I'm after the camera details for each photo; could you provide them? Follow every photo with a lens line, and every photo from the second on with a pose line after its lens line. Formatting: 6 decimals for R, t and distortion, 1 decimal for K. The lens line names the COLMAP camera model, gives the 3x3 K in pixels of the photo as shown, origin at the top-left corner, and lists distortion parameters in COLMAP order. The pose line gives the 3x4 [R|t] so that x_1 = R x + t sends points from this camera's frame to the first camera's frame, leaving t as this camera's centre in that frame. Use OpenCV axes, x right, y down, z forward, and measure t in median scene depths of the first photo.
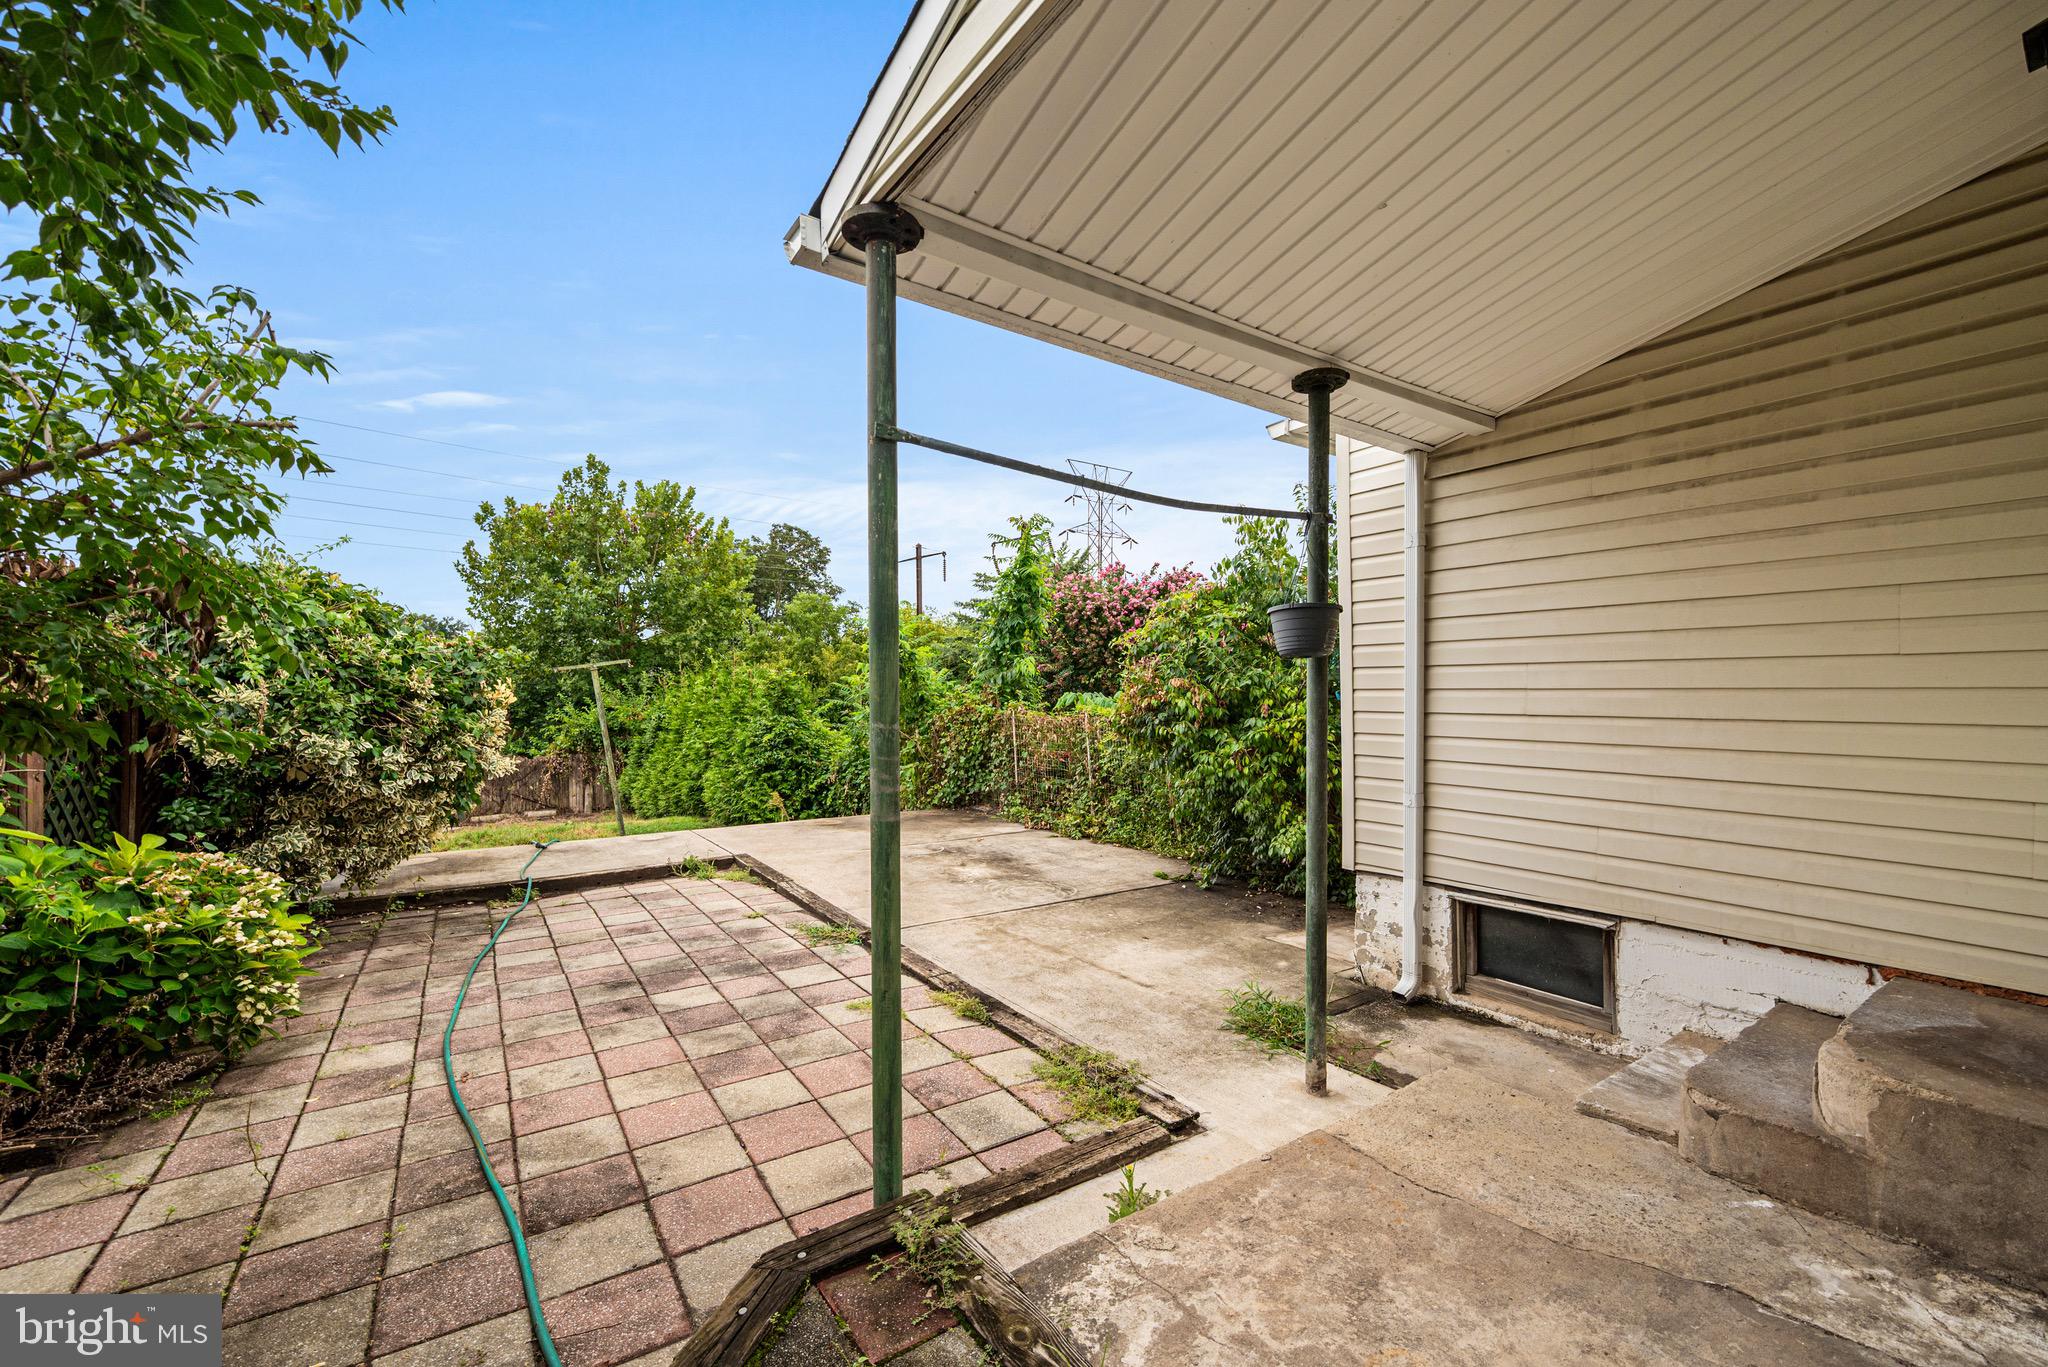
lens RADIAL K [[812.2, 0, 987.1], [0, 812.2, 708.2], [0, 0, 1]] dist [-0.001372, -0.000131]
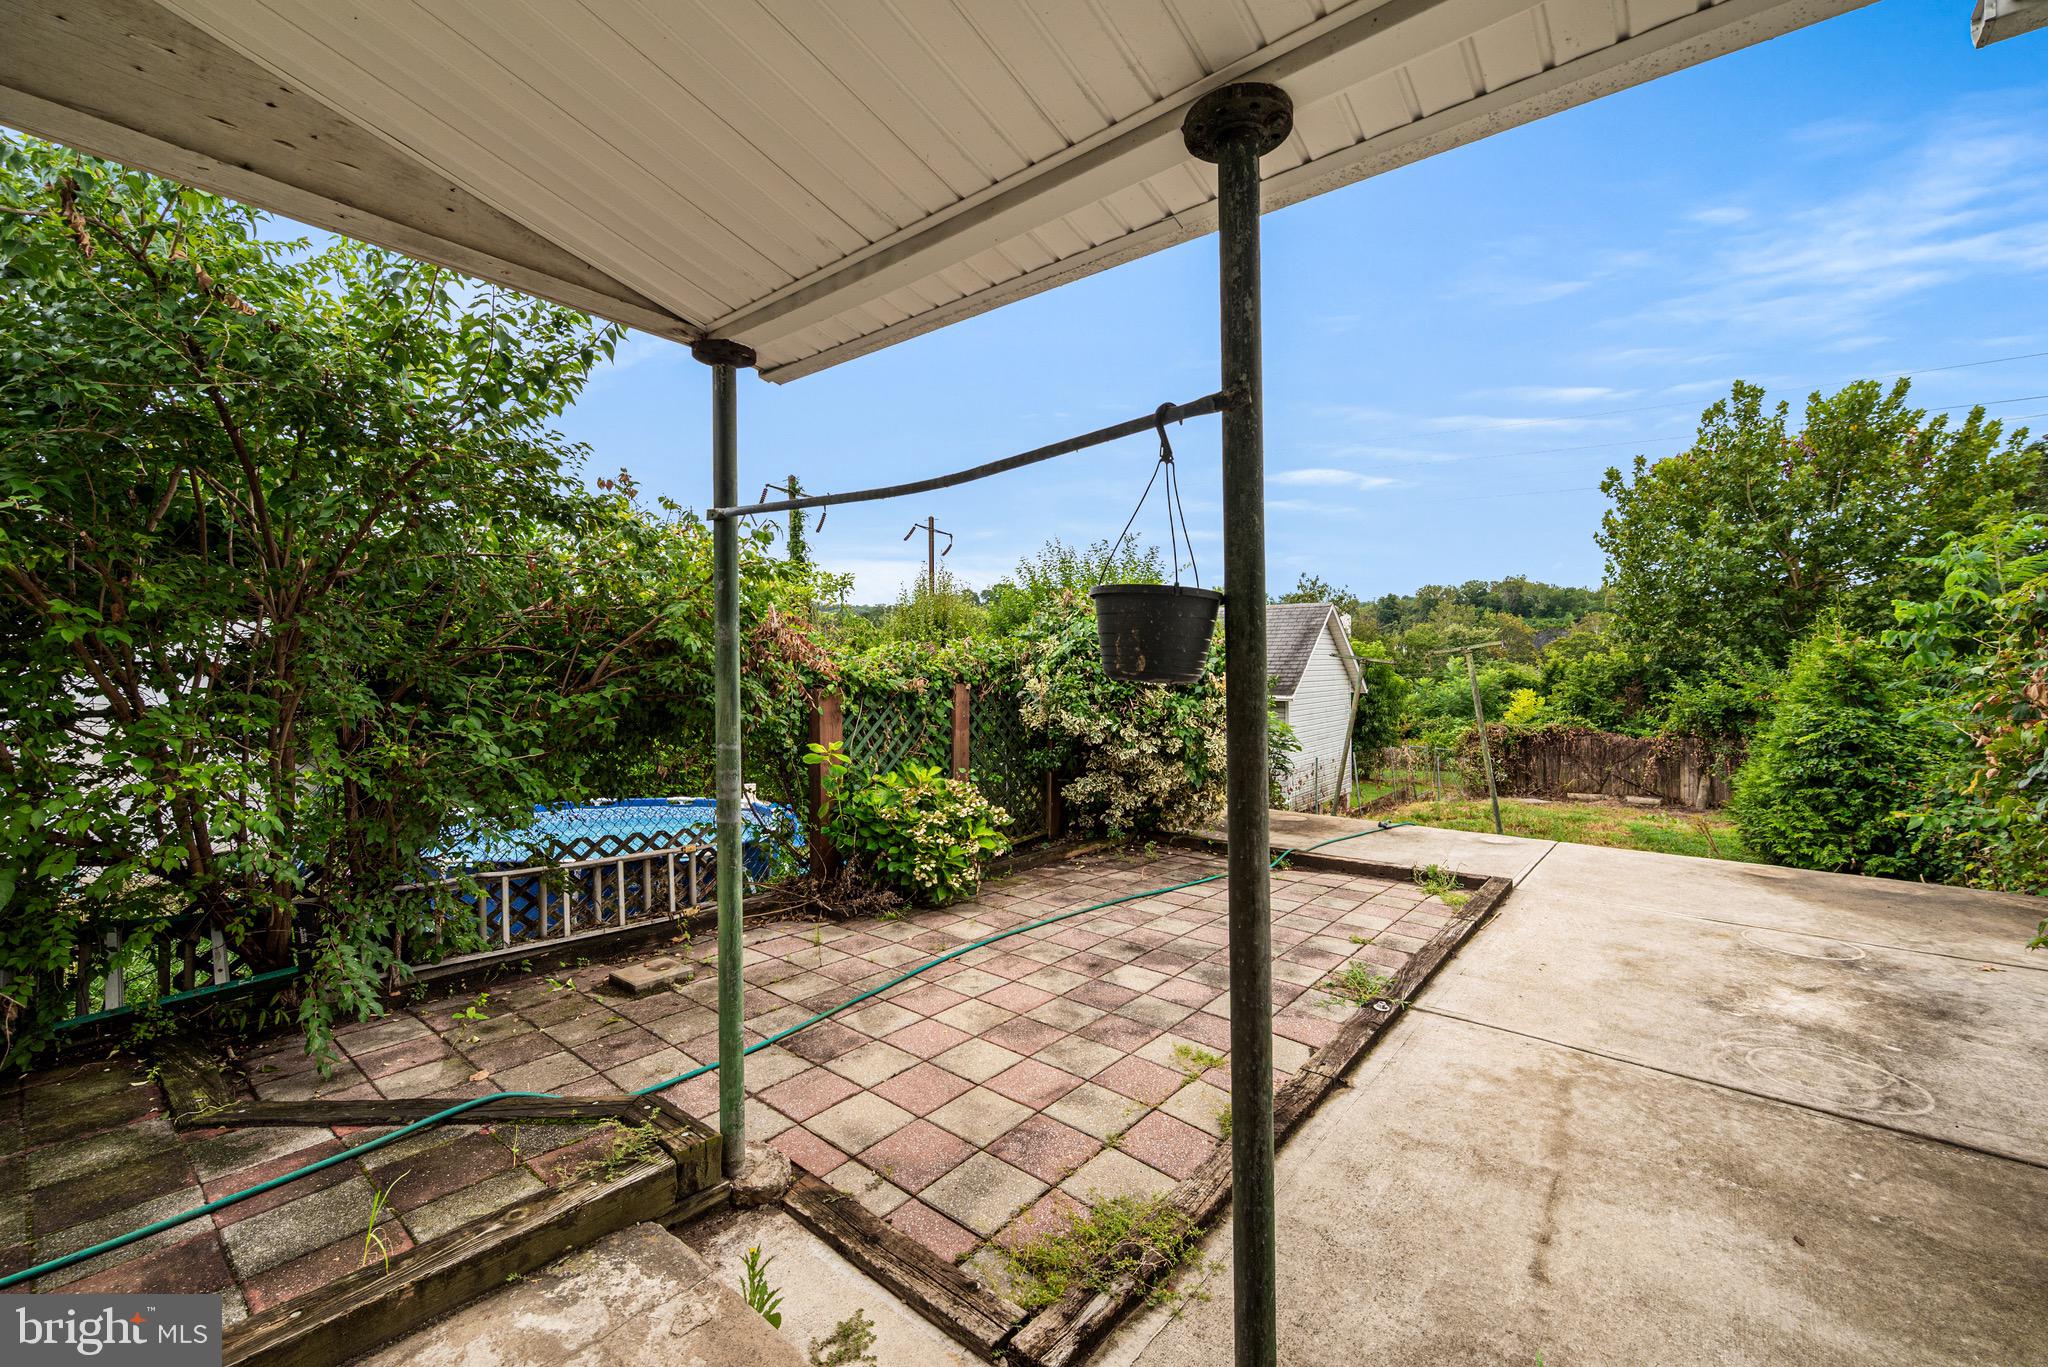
lens RADIAL K [[827.4, 0, 1081.9], [0, 827.4, 666.6], [0, 0, 1]] dist [-0.002171, -0.000483]
pose [[0.322306, 0.001372, -0.946634, 0.646817], [-0.011367, 0.999932, -0.002421, -0.053422], [0.946567, 0.011540, 0.322300, 0.571358]]
